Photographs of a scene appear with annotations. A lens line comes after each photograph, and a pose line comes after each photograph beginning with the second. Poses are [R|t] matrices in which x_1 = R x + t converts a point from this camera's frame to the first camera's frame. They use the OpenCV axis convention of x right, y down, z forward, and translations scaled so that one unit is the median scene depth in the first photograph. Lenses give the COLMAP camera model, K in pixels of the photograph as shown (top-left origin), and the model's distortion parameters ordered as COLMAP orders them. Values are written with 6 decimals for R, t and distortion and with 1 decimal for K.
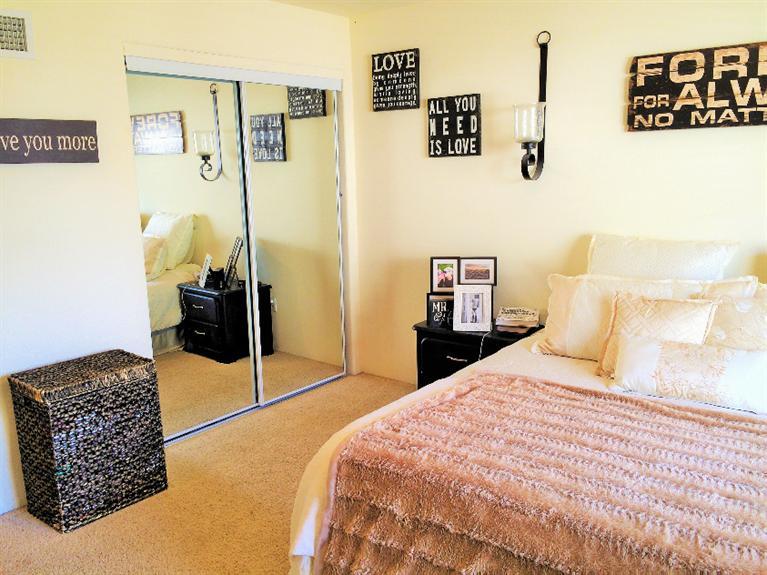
lens RADIAL K [[658.4, 0, 383.5], [0, 658.4, 287.5], [0, 0, 1]] dist [0.083093, -0.104641]
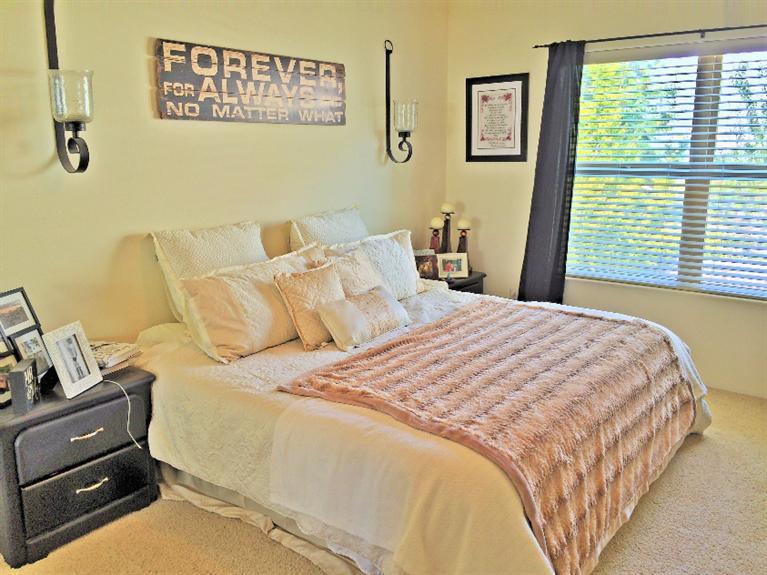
lens RADIAL K [[658.4, 0, 383.5], [0, 658.4, 287.5], [0, 0, 1]] dist [0.083093, -0.104641]
pose [[-0.003552, -0.190406, 0.981699, -0.636282], [0.188720, 0.963937, 0.187644, -0.129996], [-0.982024, 0.185933, 0.032510, 0.754268]]
